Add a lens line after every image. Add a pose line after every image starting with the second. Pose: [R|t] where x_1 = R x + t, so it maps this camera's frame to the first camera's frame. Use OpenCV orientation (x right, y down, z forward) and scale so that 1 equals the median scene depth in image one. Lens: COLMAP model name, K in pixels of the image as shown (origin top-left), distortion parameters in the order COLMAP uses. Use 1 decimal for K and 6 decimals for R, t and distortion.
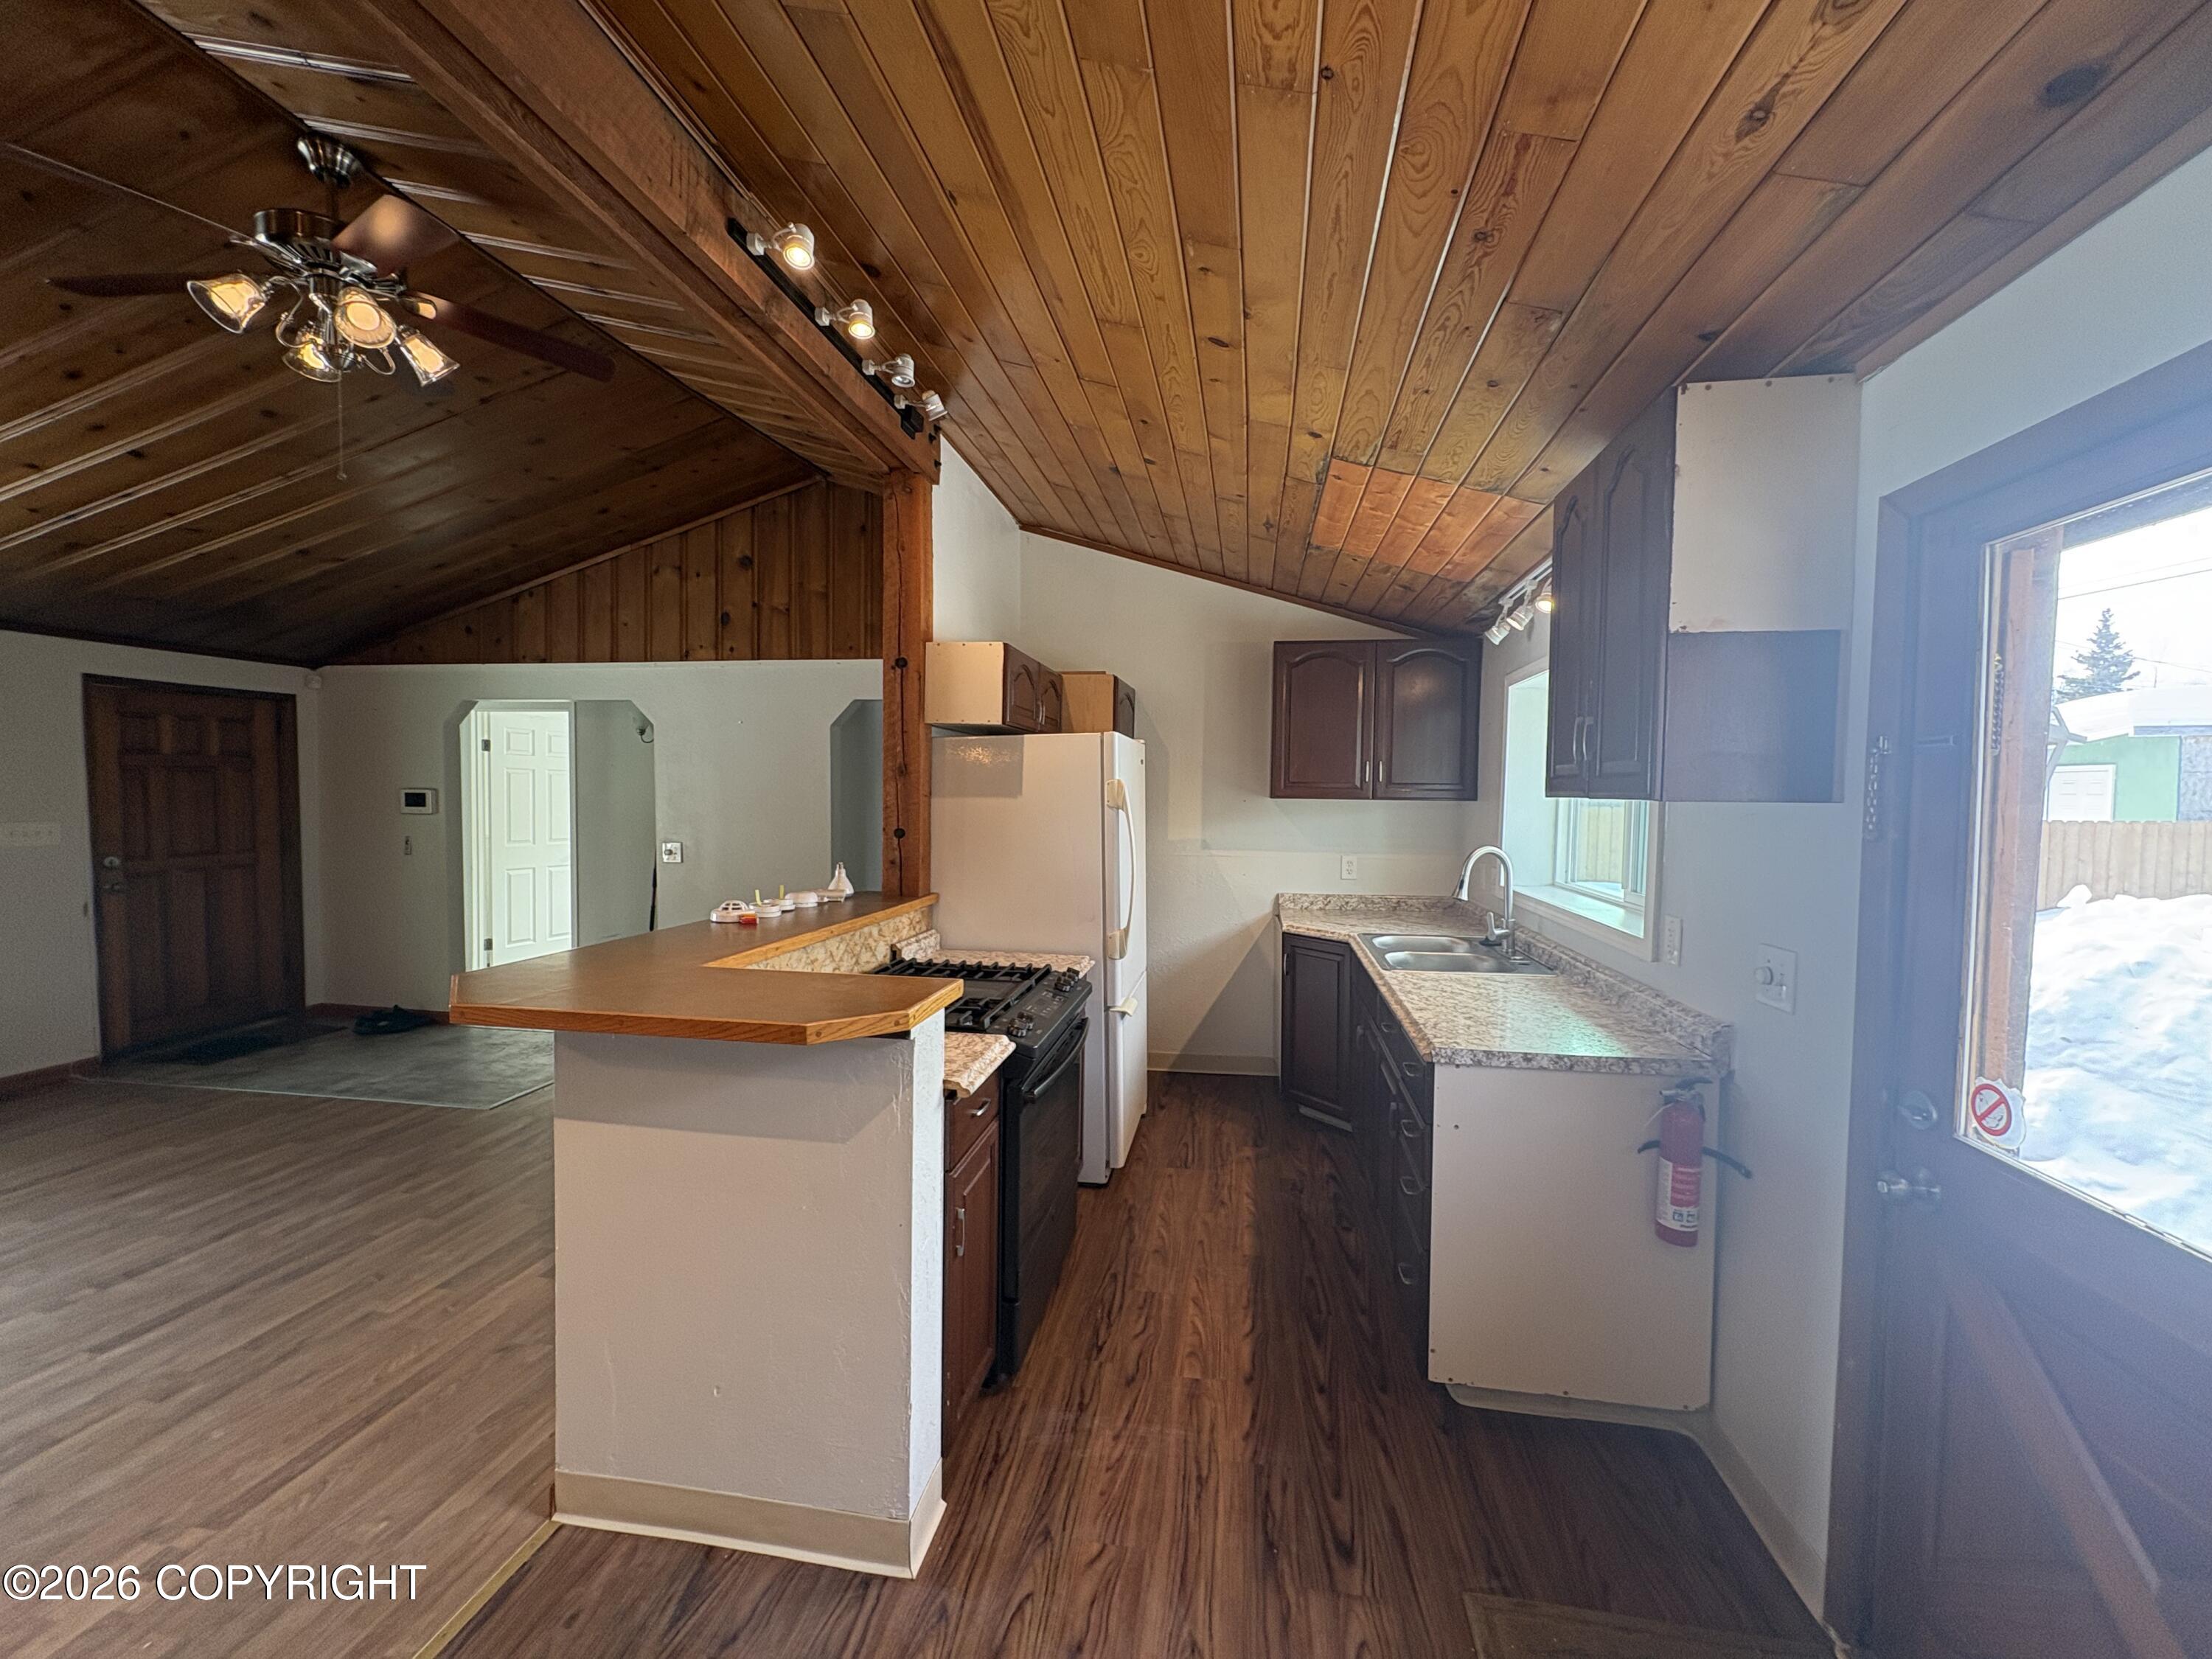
lens RADIAL K [[875.8, 0, 1100.6], [0, 875.8, 825.5], [0, 0, 1]] dist [0.001949, -0.000148]
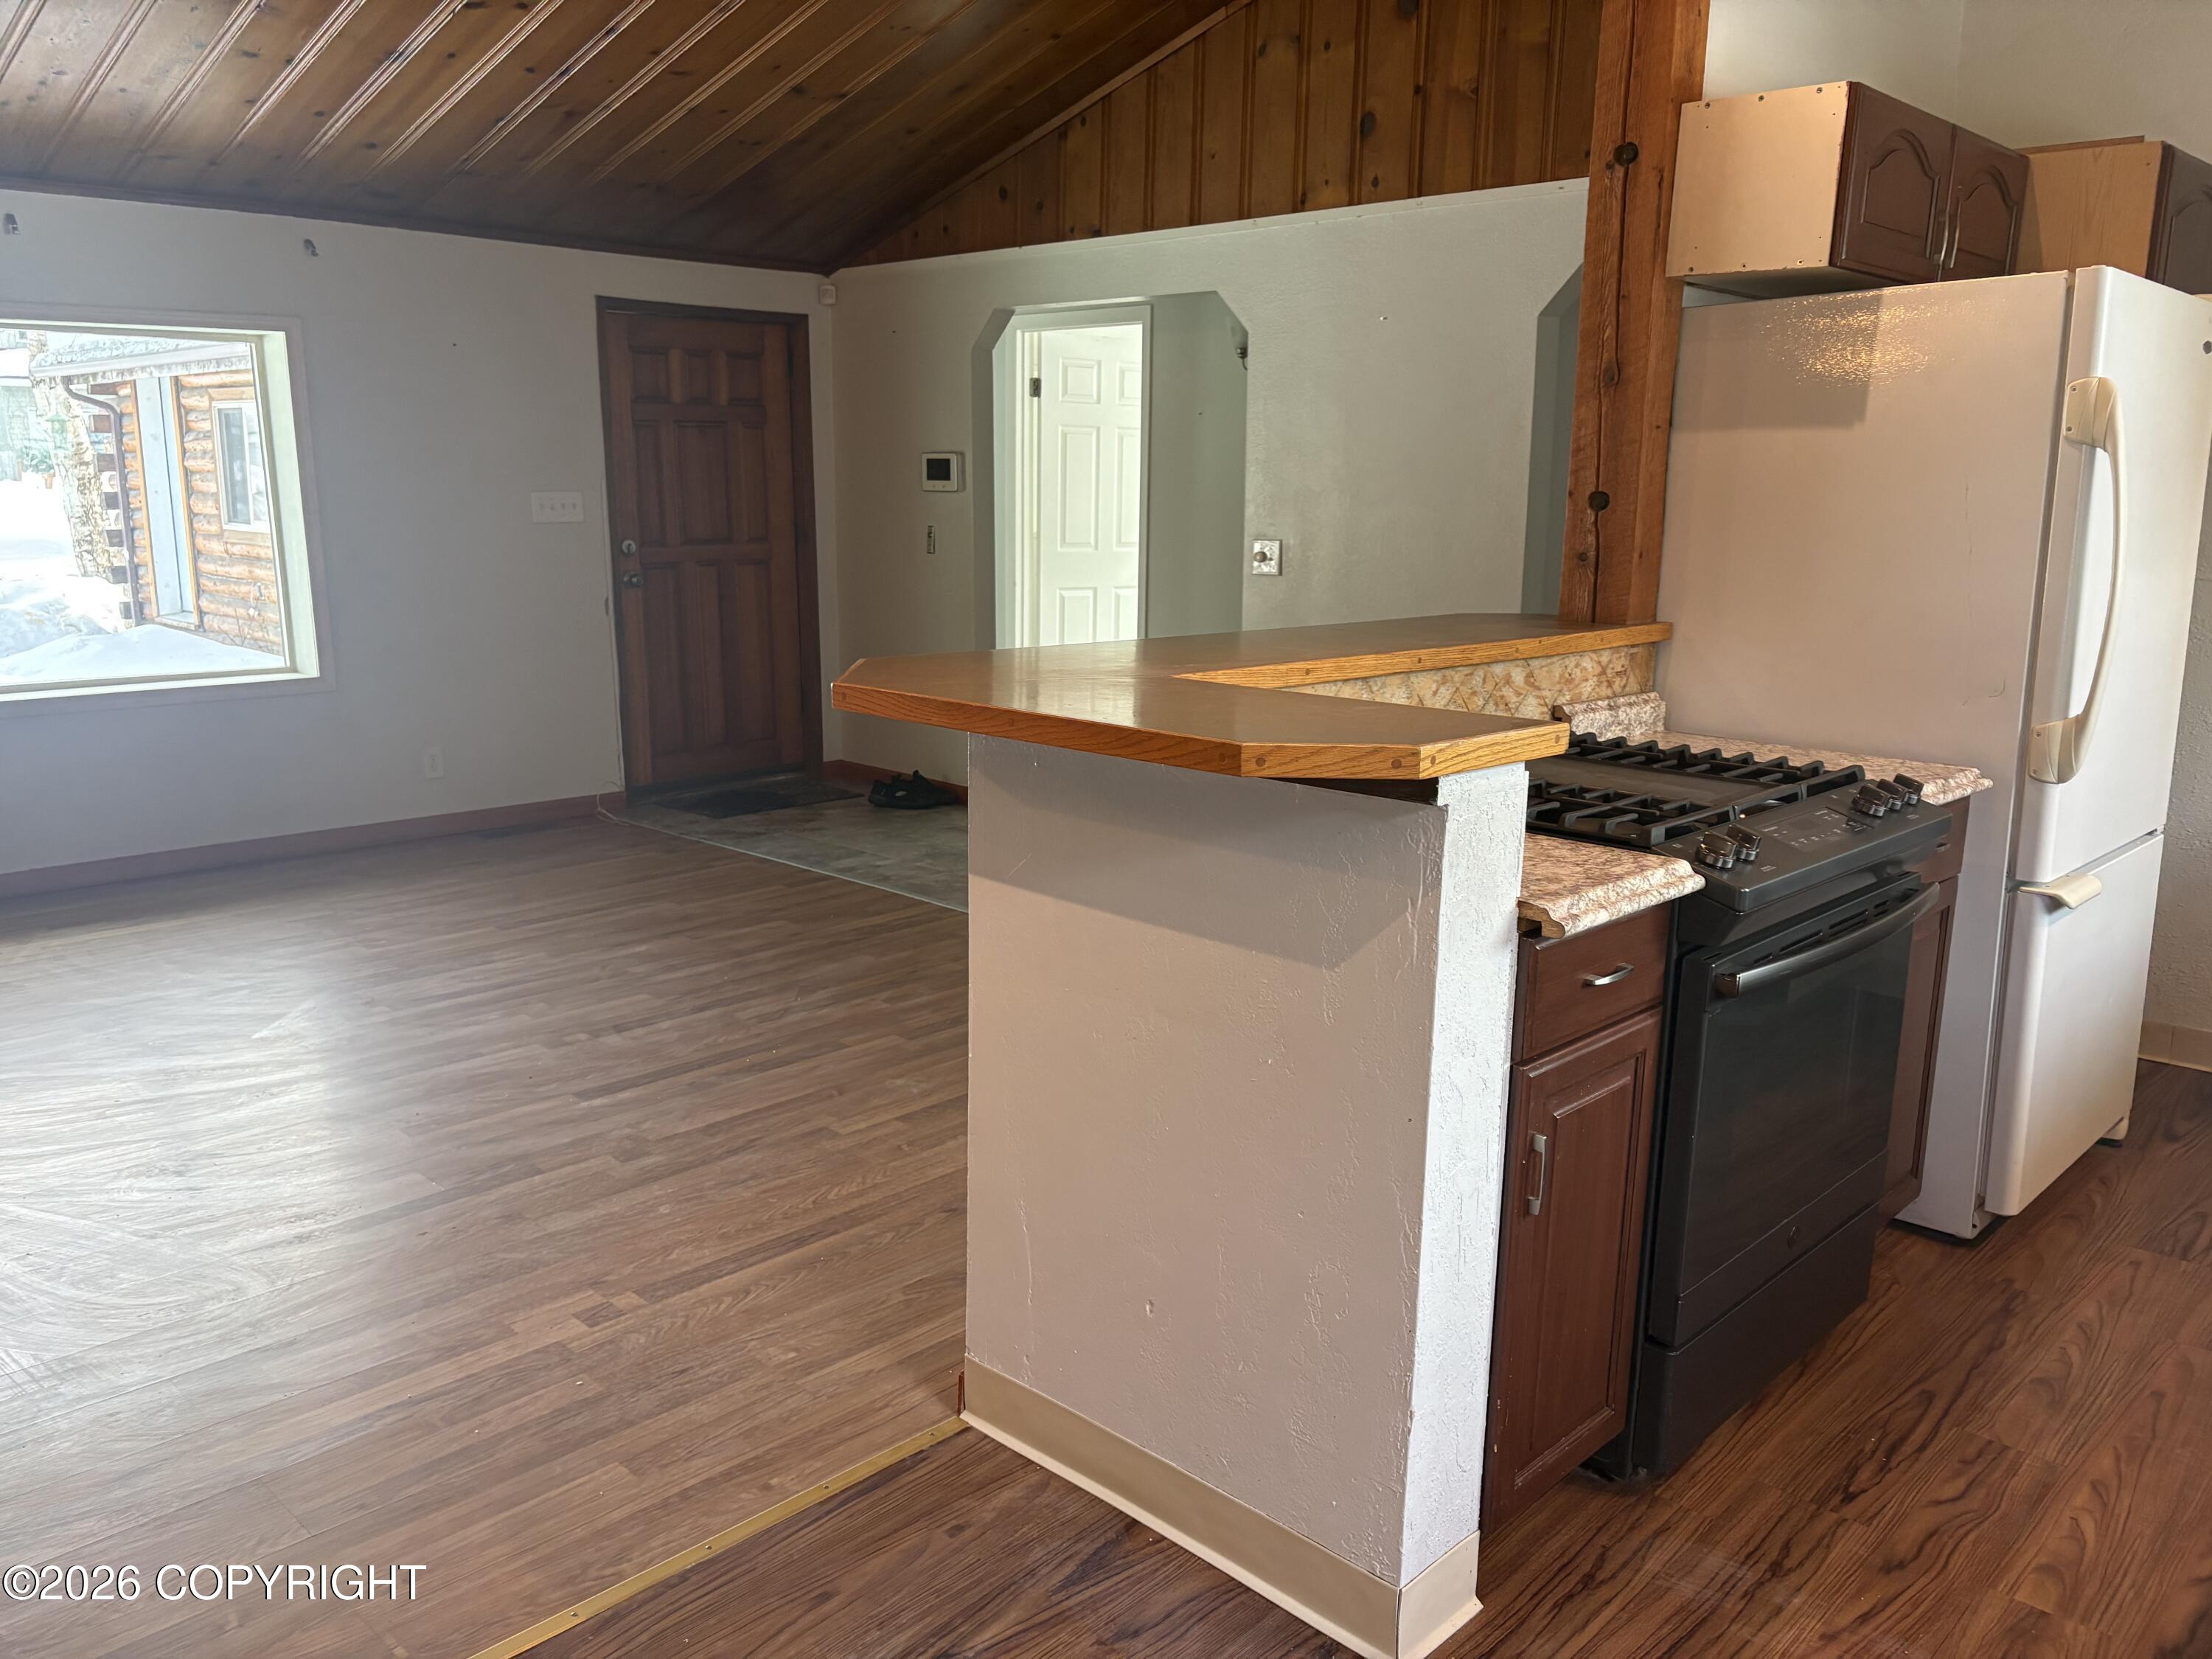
lens RADIAL K [[1664.2, 0, 1107.3], [0, 1664.2, 828.8], [0, 0, 1]] dist [0.047297, -0.048014]
pose [[0.824041, 0.114293, -0.554882, 0.105703], [-0.024948, 0.985809, 0.166005, 0.043840], [0.565981, -0.122952, 0.815199, -0.000580]]
